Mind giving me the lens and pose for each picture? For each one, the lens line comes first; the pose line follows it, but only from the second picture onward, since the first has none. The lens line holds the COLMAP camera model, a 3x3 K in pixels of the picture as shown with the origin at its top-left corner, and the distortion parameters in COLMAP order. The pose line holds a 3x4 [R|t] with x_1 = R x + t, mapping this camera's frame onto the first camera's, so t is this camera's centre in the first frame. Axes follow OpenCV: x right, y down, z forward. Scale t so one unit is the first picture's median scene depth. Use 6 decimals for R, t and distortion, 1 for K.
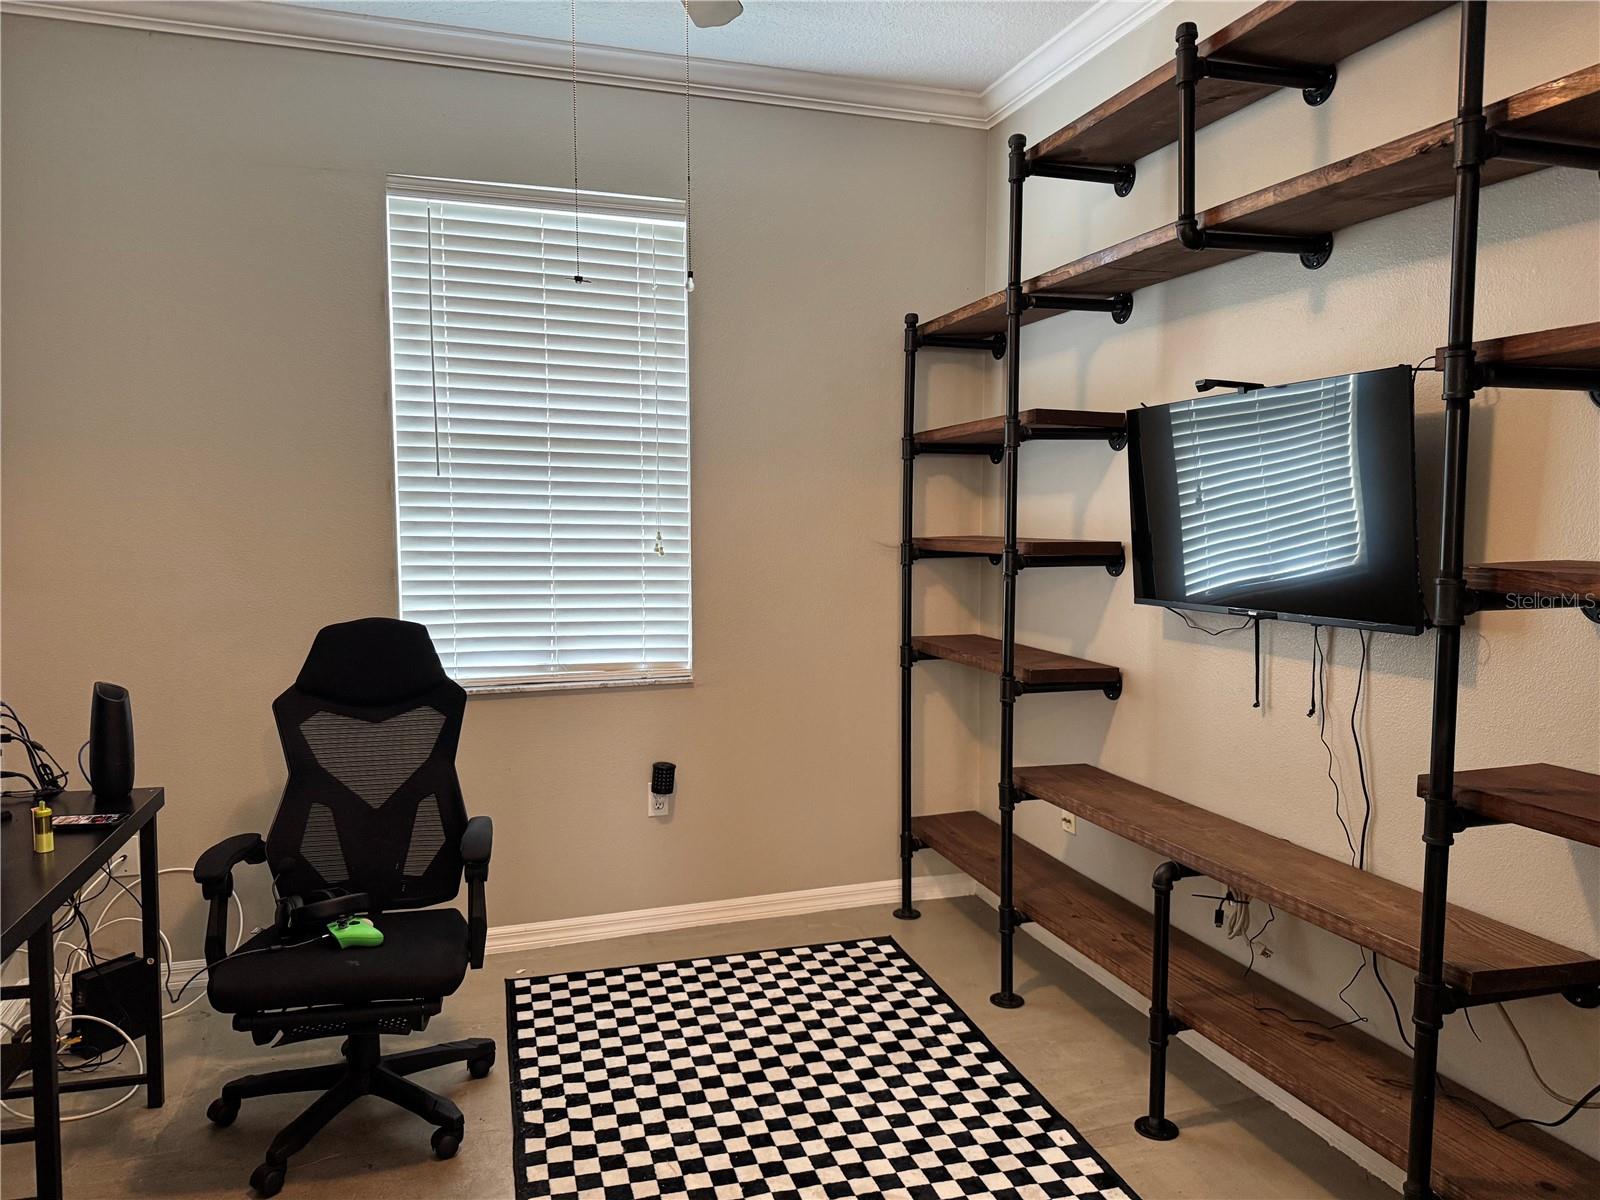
lens RADIAL K [[1117.4, 0, 800.0], [0, 1117.4, 600.0], [0, 0, 1]] dist [0.124425, -0.160601]
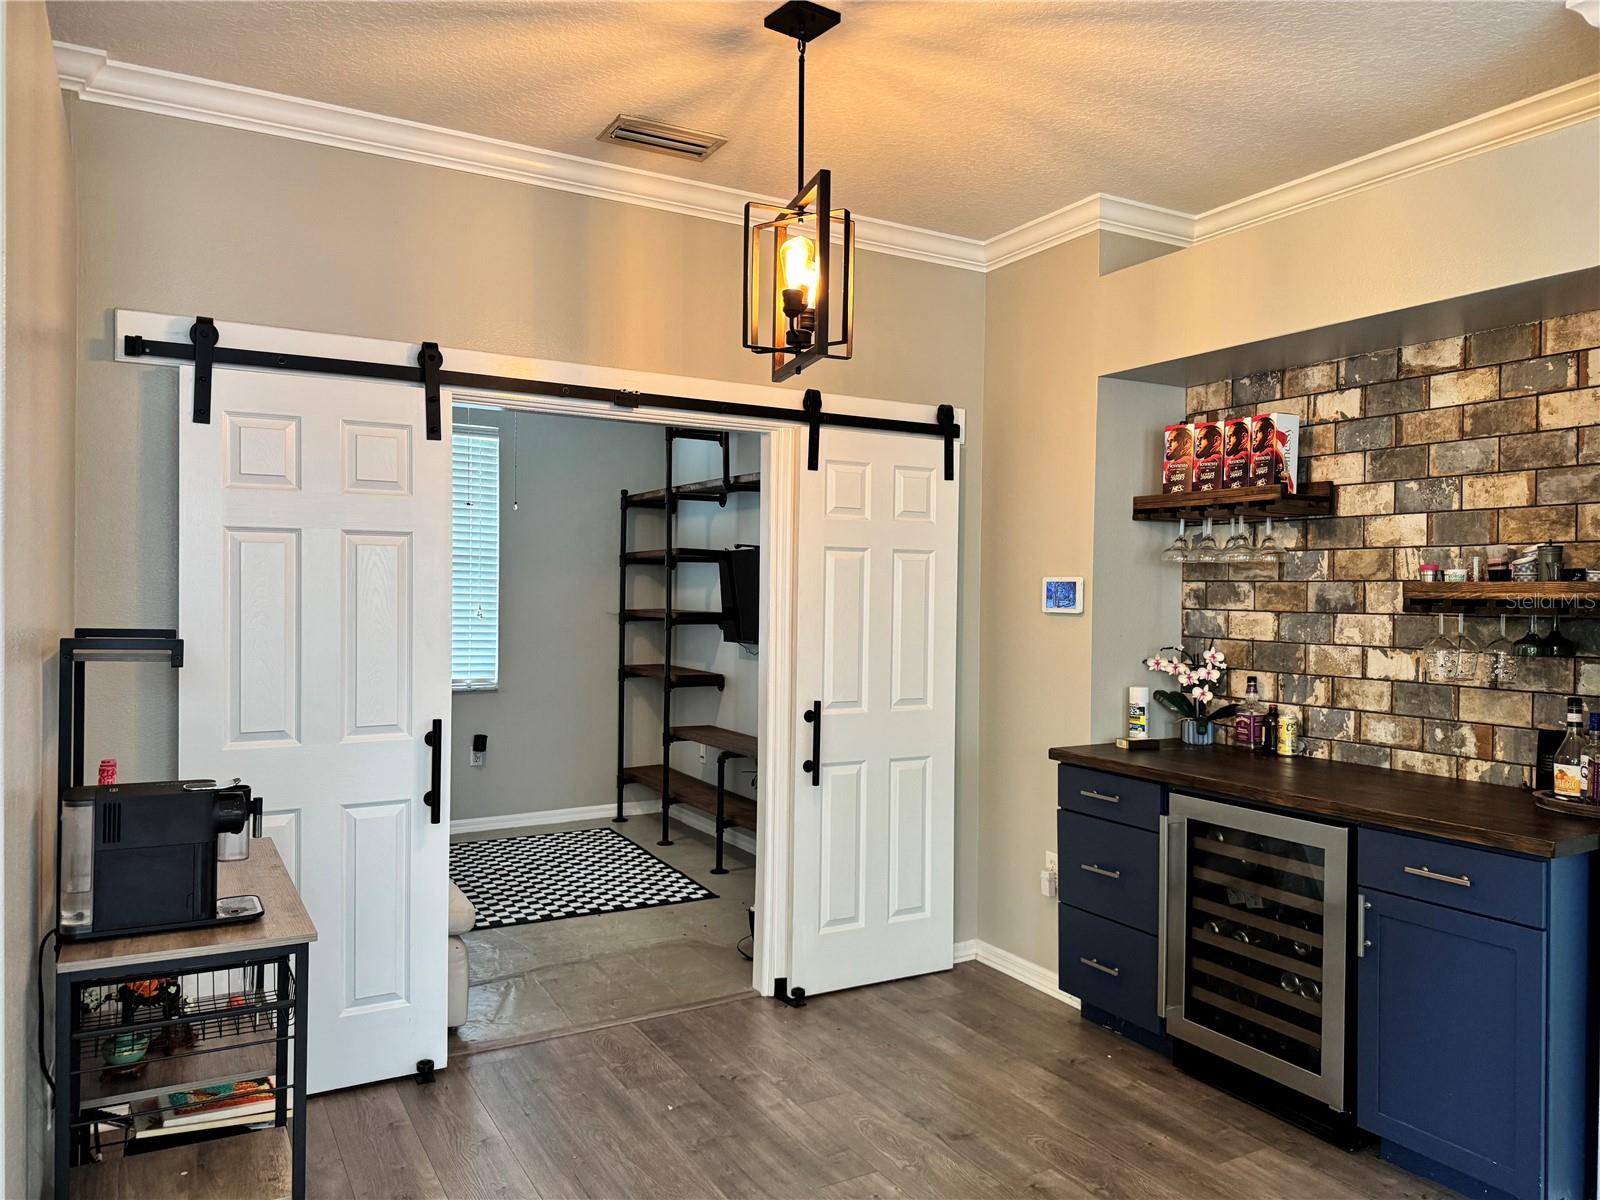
lens RADIAL K [[1117.4, 0, 800.0], [0, 1117.4, 600.0], [0, 0, 1]] dist [0.124425, -0.160601]
pose [[0.978441, 0.011193, 0.206224, 0.003113], [0.002159, 0.997921, -0.064408, 0.052905], [-0.206517, 0.063465, 0.976383, -0.945490]]
